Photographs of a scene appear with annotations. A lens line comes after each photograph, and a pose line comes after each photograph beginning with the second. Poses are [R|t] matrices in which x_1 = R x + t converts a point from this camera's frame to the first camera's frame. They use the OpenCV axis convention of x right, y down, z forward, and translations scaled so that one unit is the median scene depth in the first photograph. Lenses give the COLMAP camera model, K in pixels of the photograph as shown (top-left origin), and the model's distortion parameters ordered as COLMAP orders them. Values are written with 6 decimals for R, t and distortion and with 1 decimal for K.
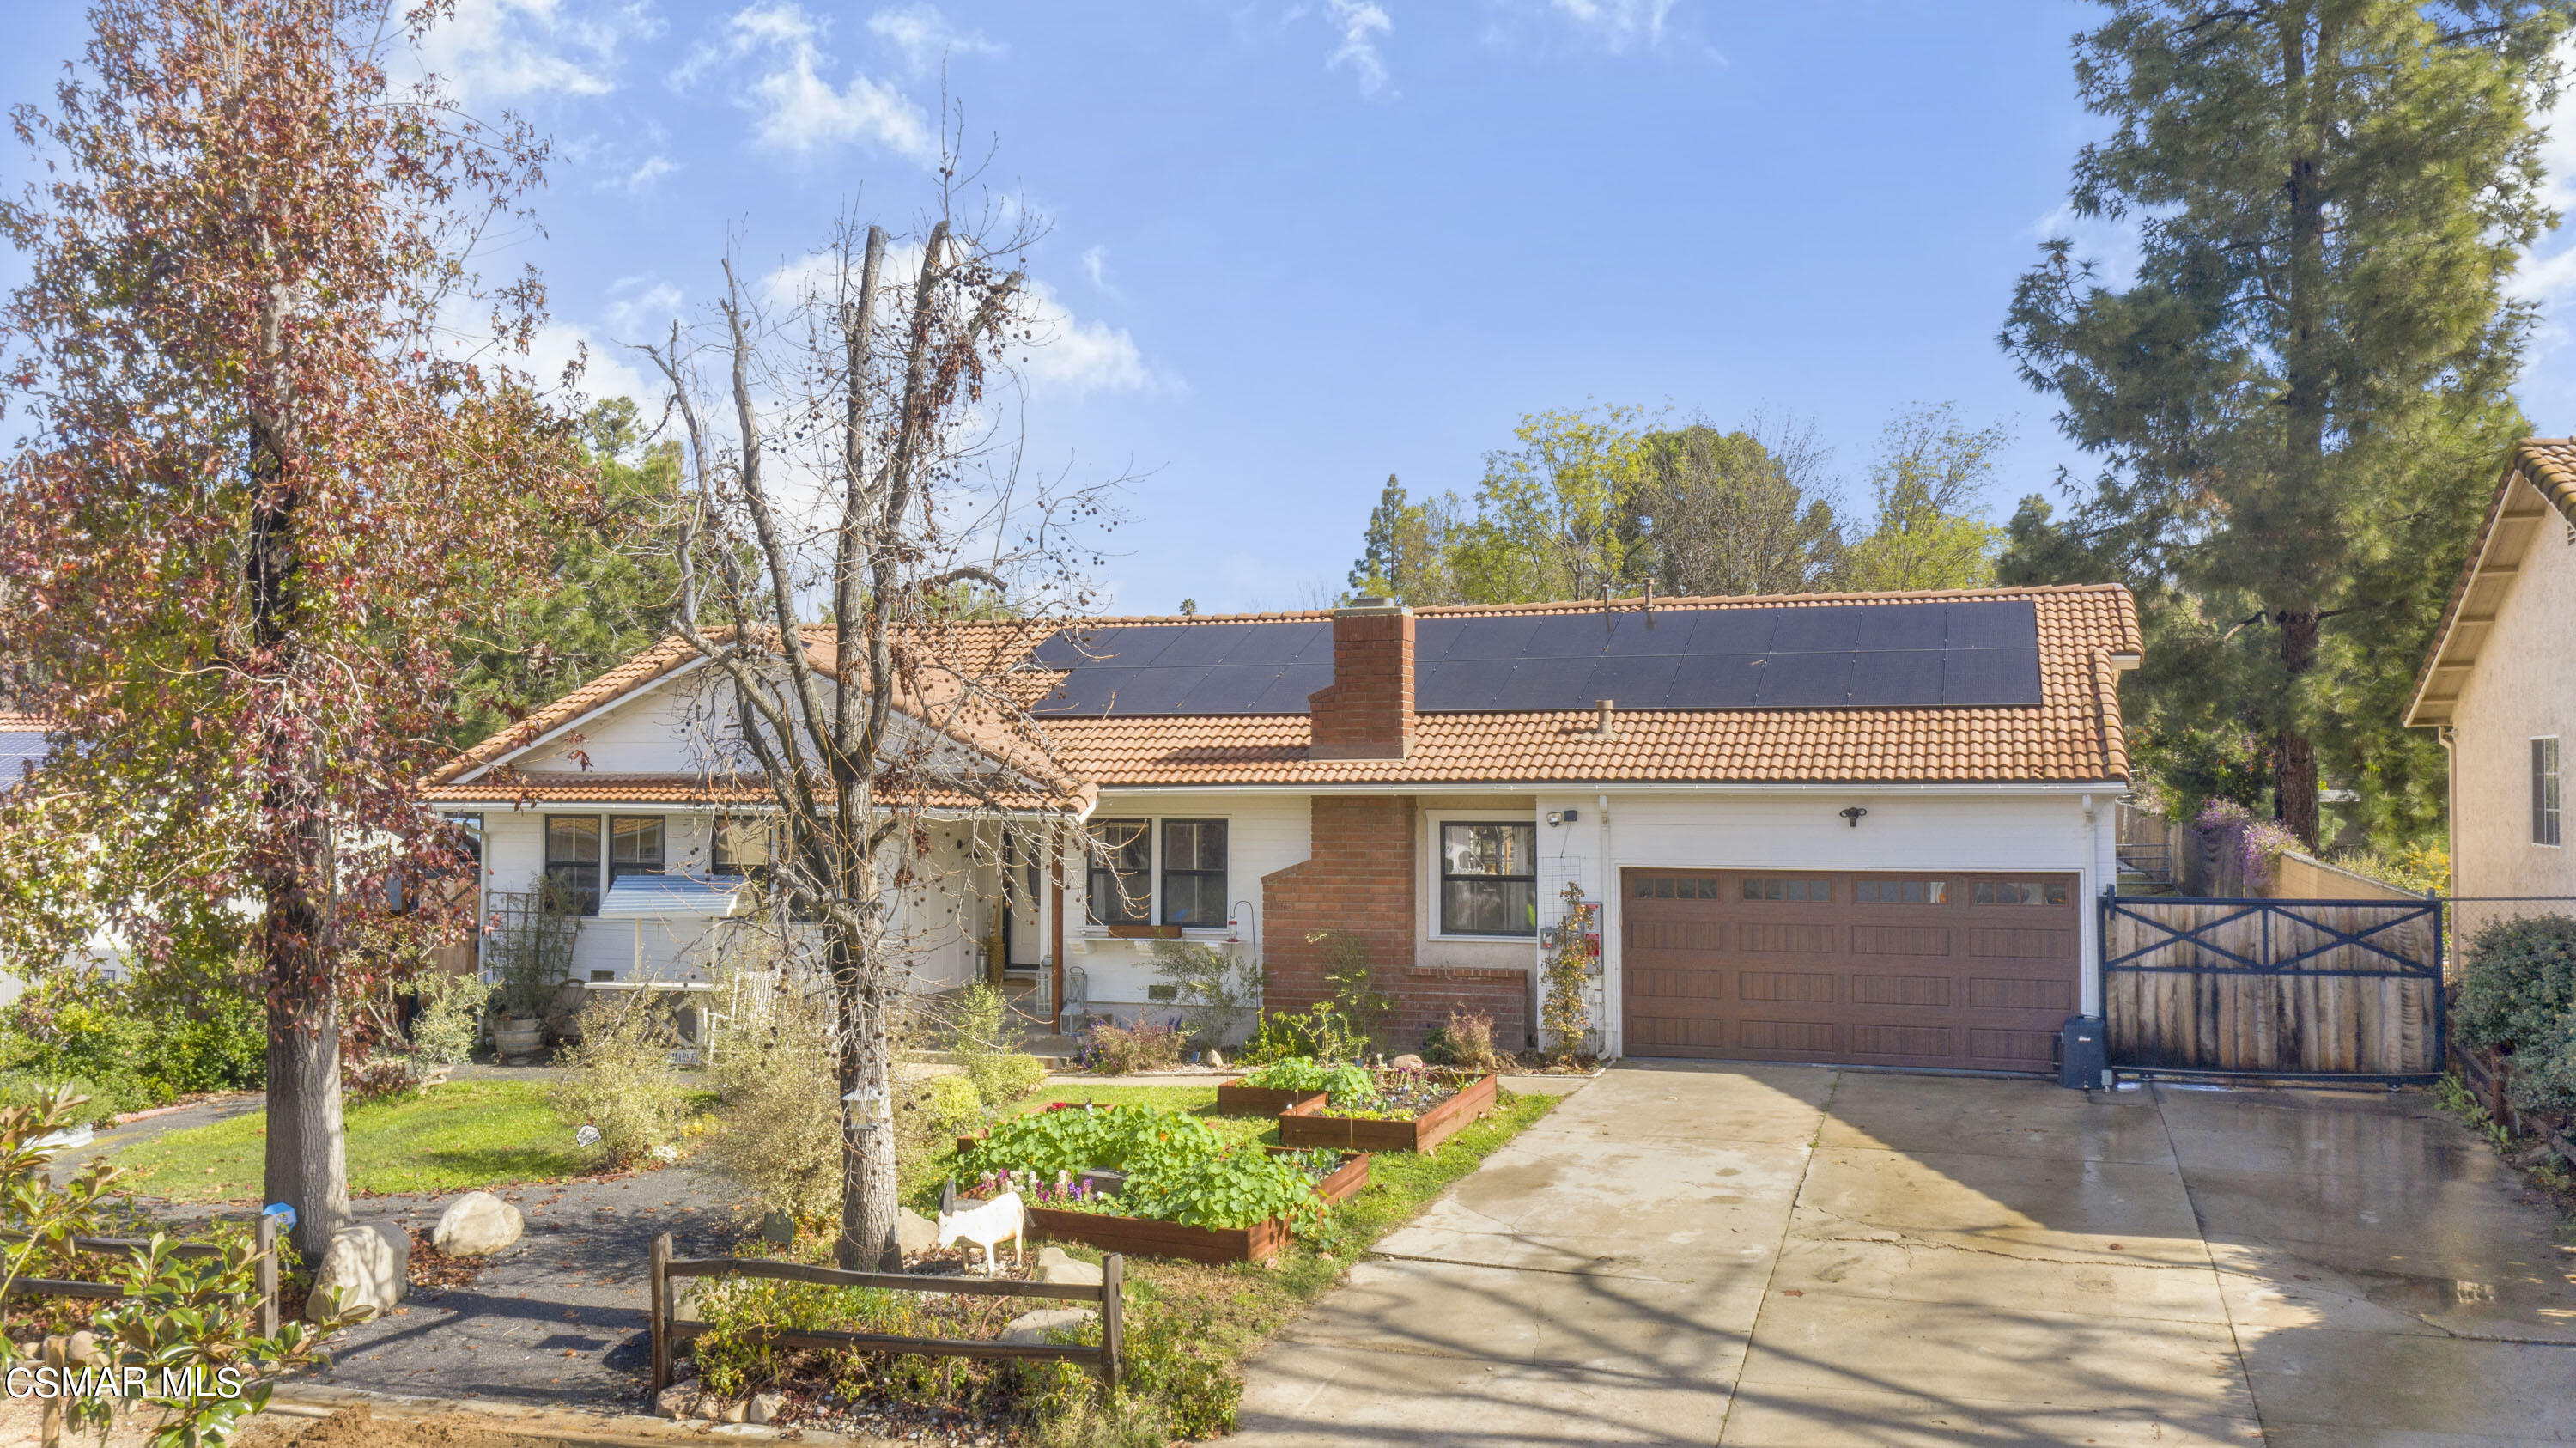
lens RADIAL K [[2033.5, 0, 1290.4], [0, 2033.5, 710.5], [0, 0, 1]] dist [-0.011484, 0.008158]
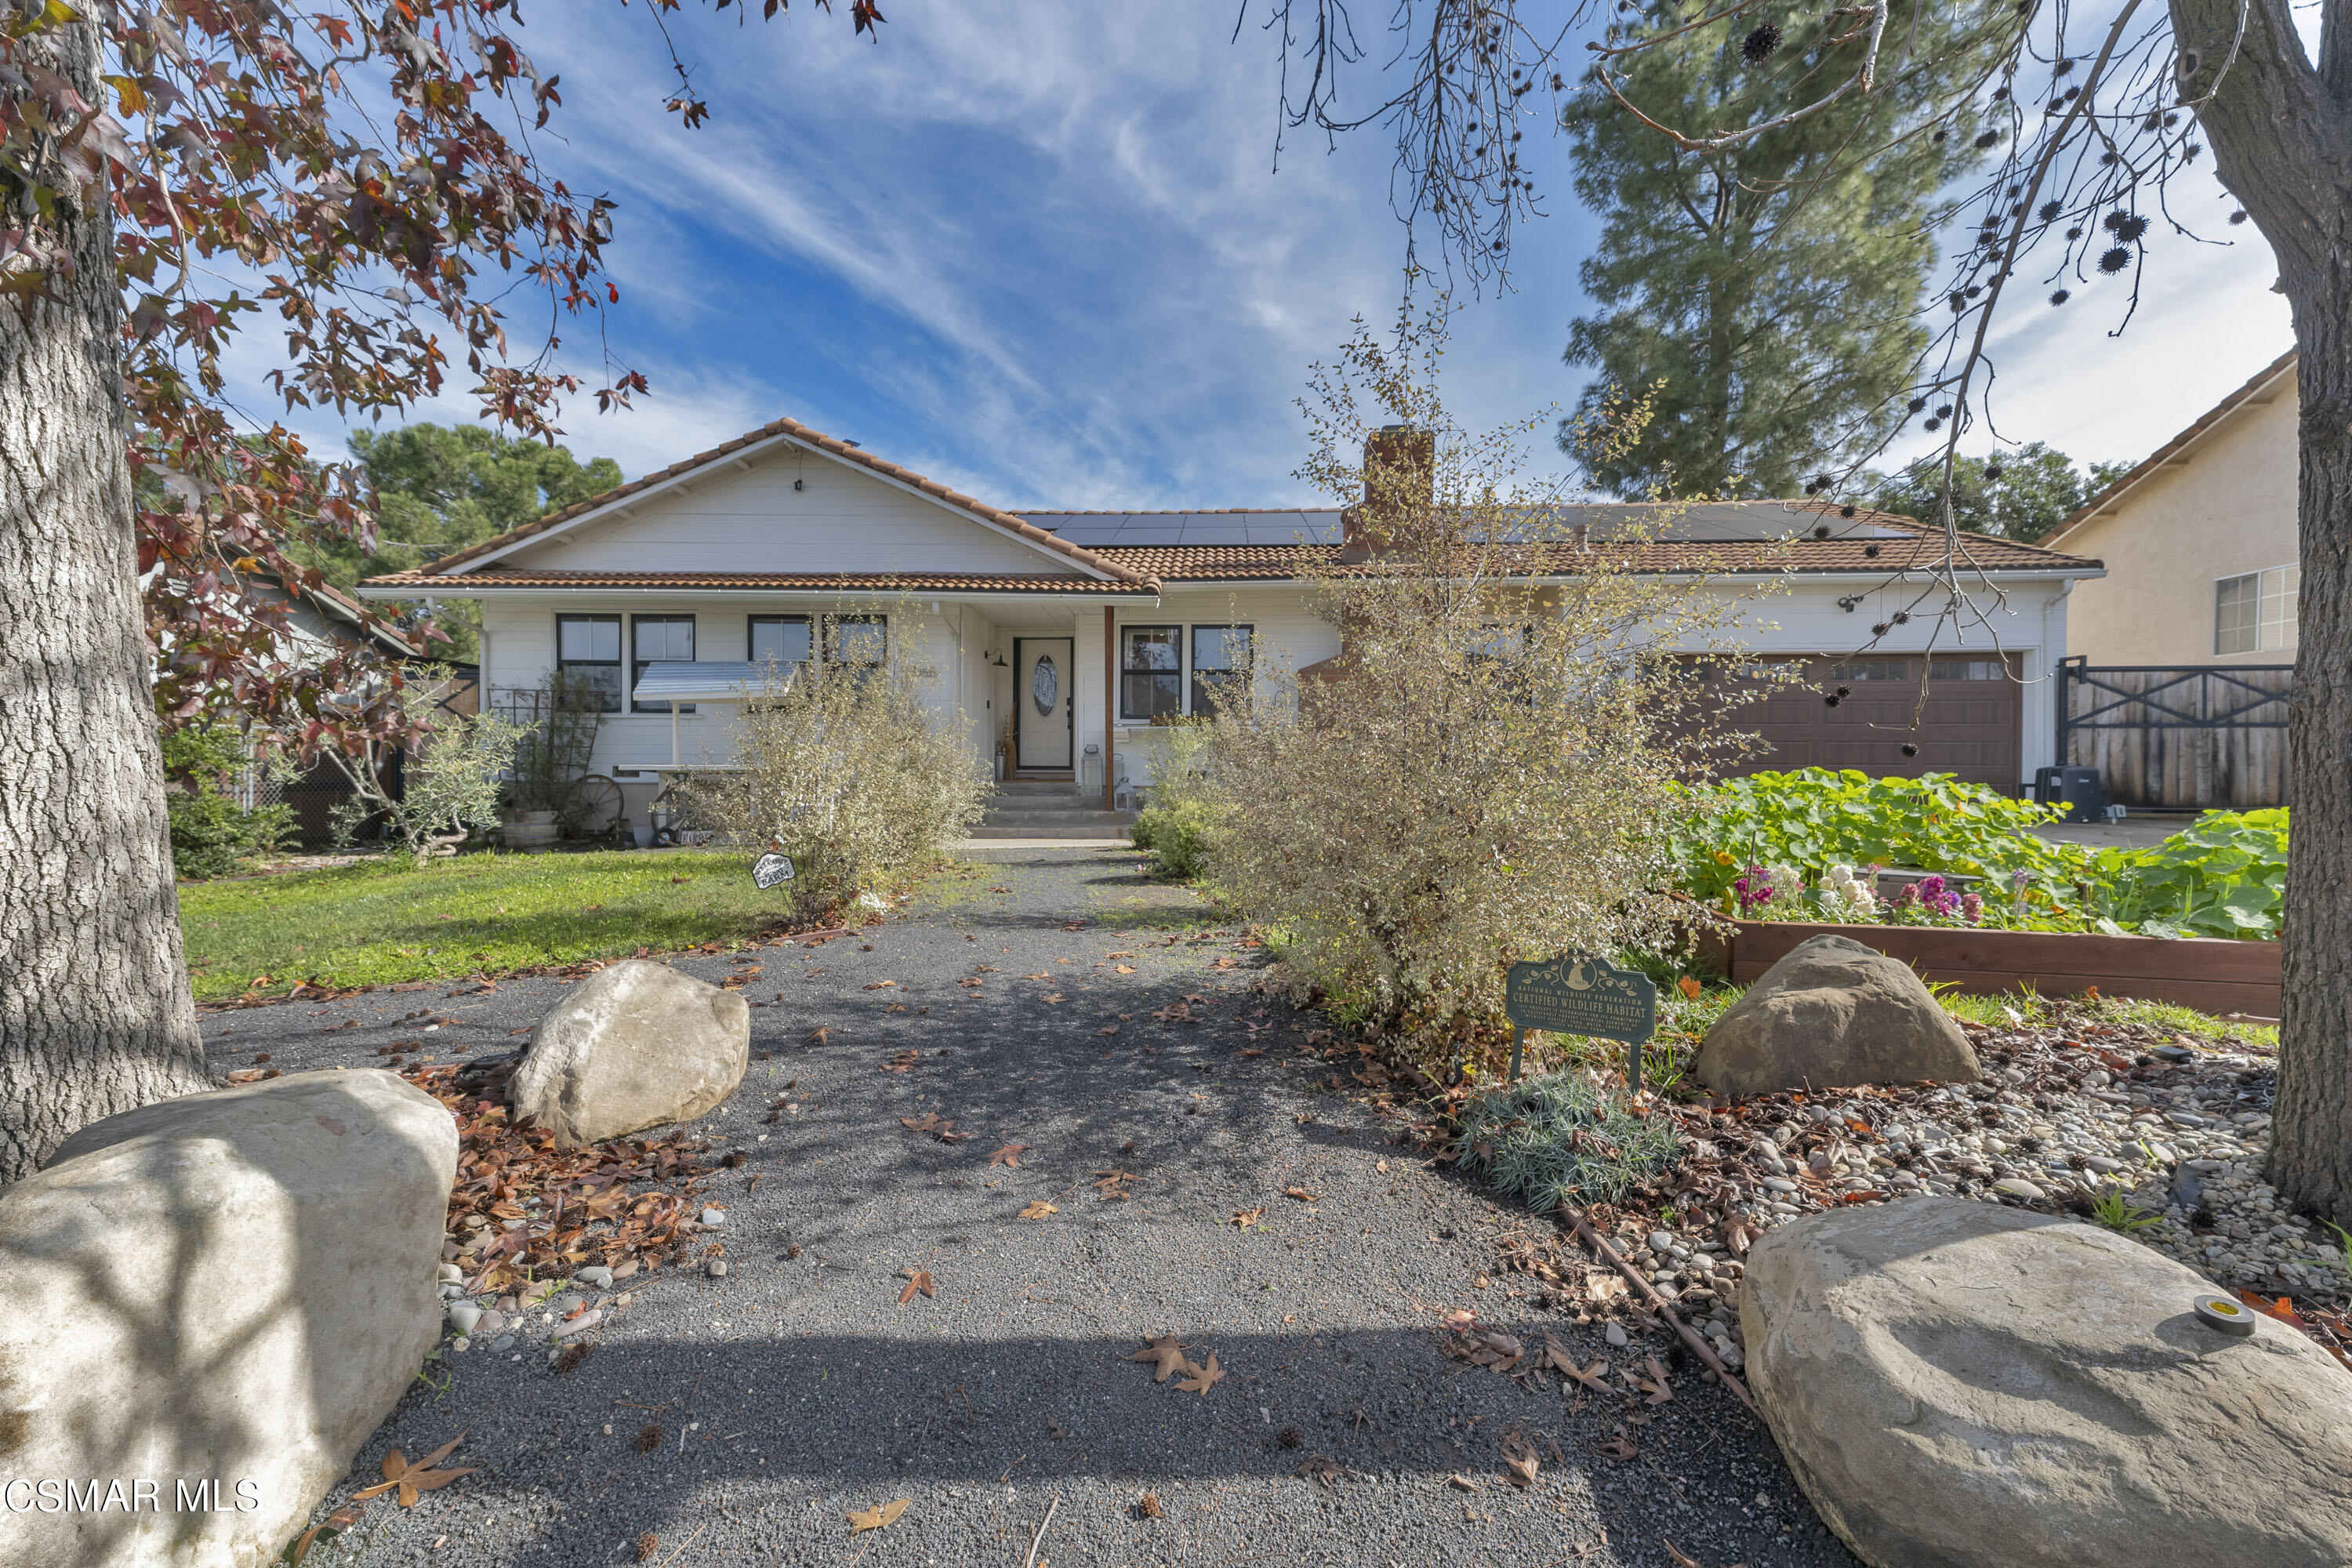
lens RADIAL K [[948.6, 0, 1187.5], [0, 948.6, 778.0], [0, 0, 1]] dist [0.033714, -0.000140]
pose [[0.960897, 0.004669, 0.276865, -0.239729], [-0.016250, 0.999086, 0.039548, 0.132491], [-0.276427, -0.042501, 0.960095, 0.543485]]
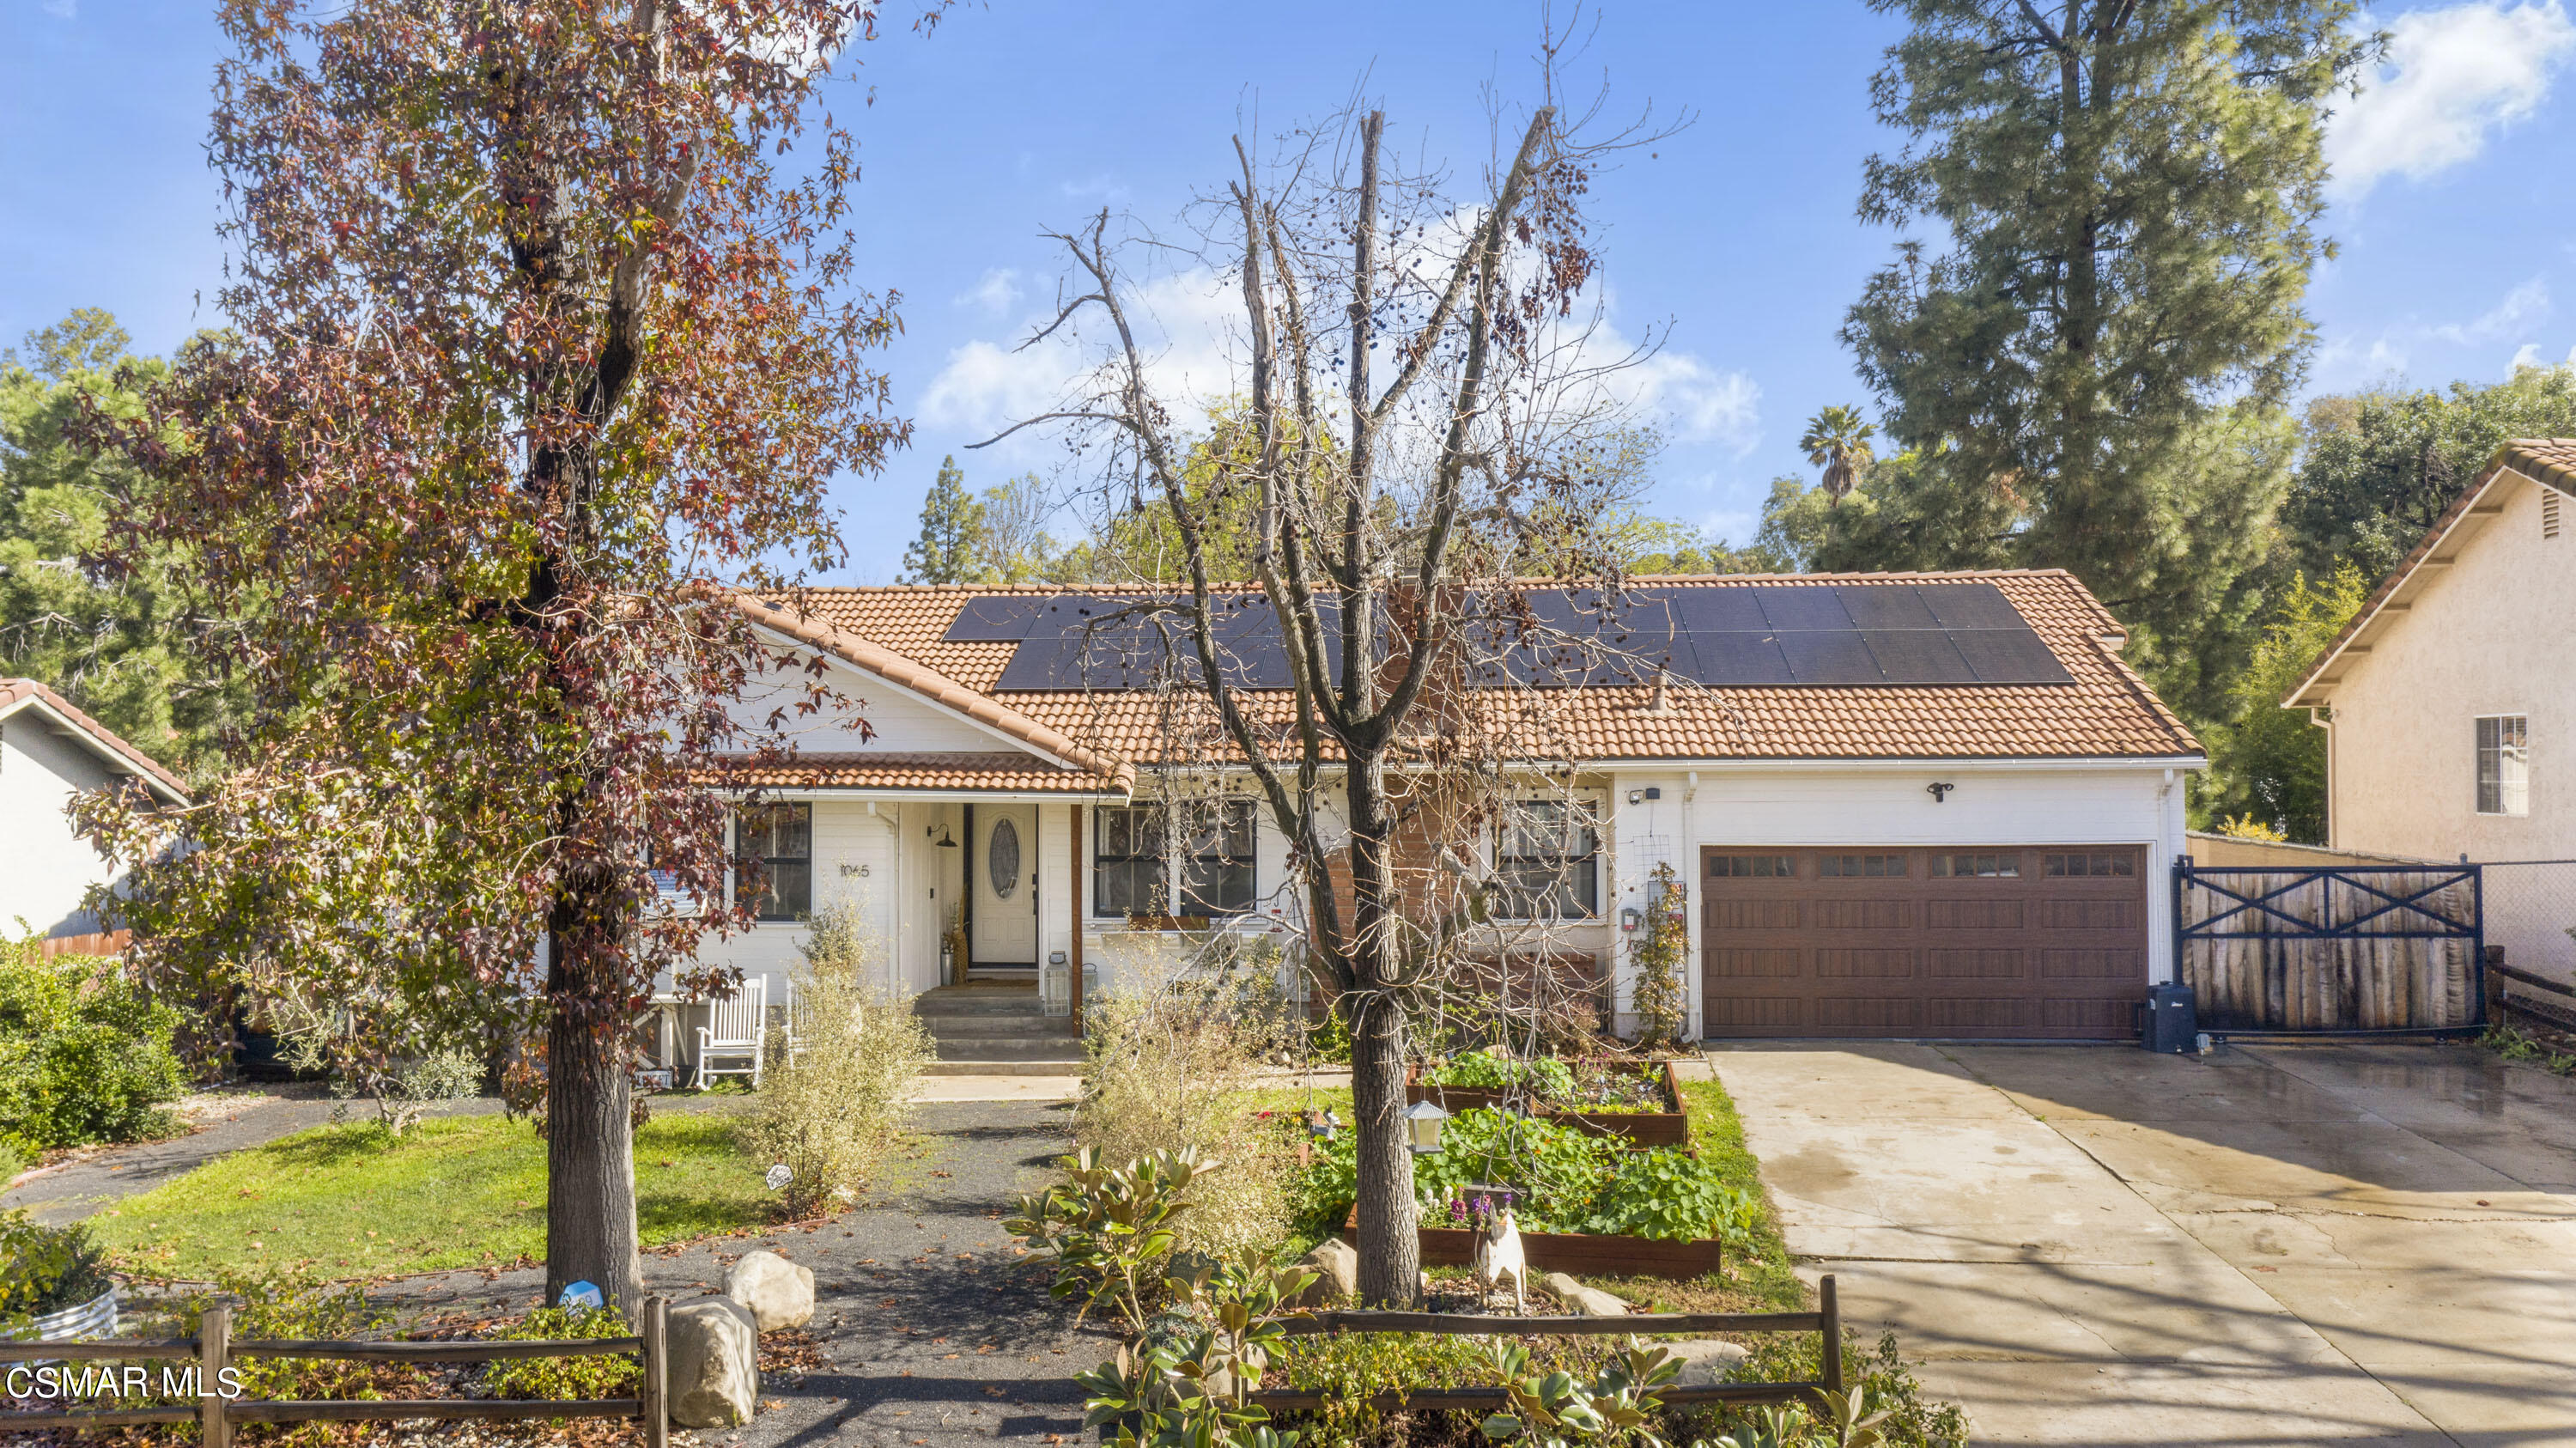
lens RADIAL K [[2033.5, 0, 1299.4], [0, 2033.5, 708.0], [0, 0, 1]] dist [-0.011484, 0.008158]
pose [[0.968174, 0.003800, 0.250250, -0.273322], [-0.004910, 0.999981, 0.003810, 0.008008], [-0.250231, -0.004918, 0.968174, 0.099940]]
